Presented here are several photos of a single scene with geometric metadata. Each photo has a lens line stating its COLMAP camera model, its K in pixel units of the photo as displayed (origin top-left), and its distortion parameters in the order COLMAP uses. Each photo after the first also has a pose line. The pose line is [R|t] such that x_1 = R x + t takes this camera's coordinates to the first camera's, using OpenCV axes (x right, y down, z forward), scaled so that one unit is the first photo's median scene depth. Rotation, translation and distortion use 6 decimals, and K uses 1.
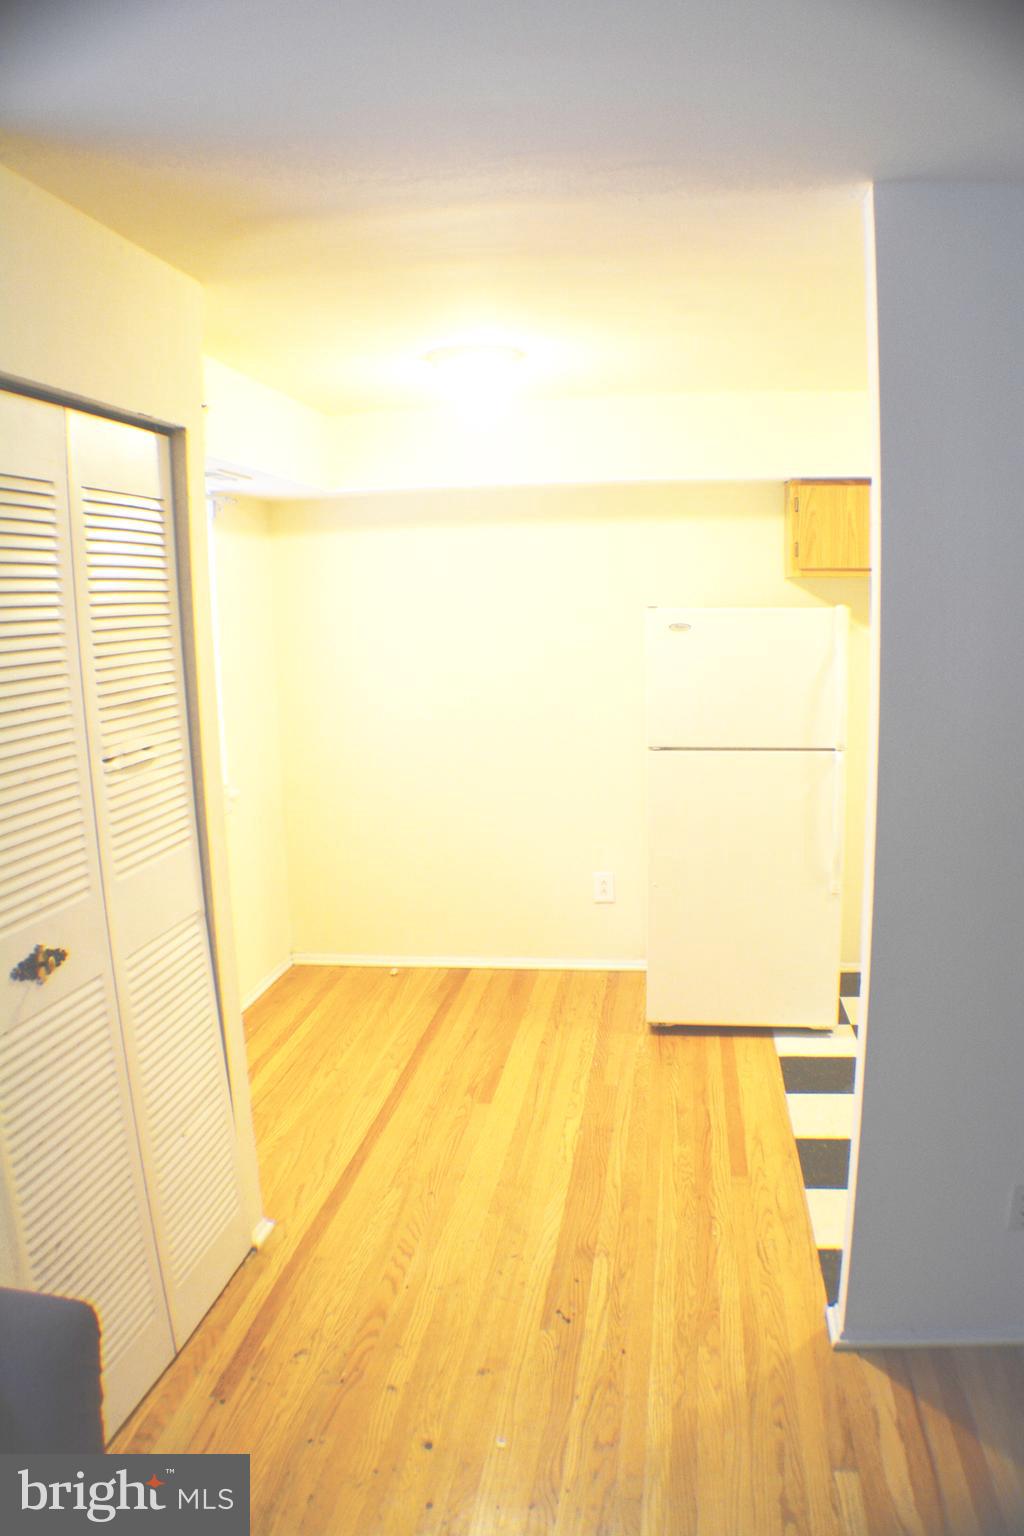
lens RADIAL K [[1123.9, 0, 516.0], [0, 1123.9, 765.0], [0, 0, 1]] dist [-0.189432, 0.034583]
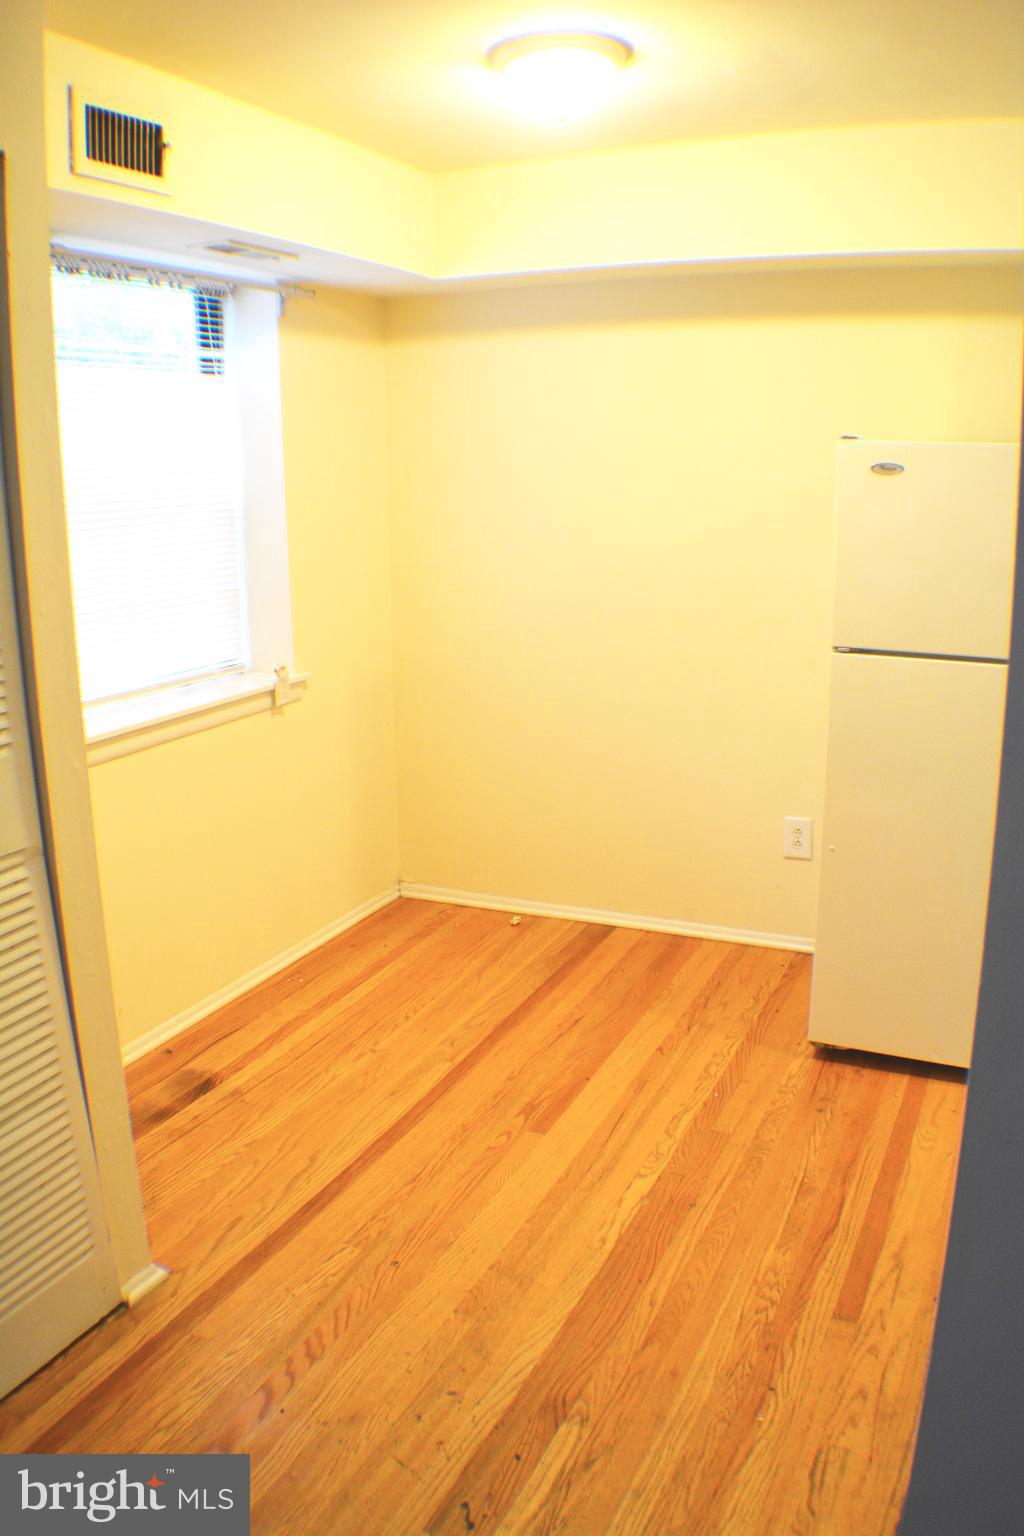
lens RADIAL K [[1254.7, 0, 507.5], [0, 1254.7, 770.1], [0, 0, 1]] dist [-0.188275, 0.033427]
pose [[0.956817, 0.082132, -0.278845, 0.158535], [-0.053808, 0.992719, 0.107766, -0.013194], [0.285666, -0.088108, 0.954270, 0.250220]]
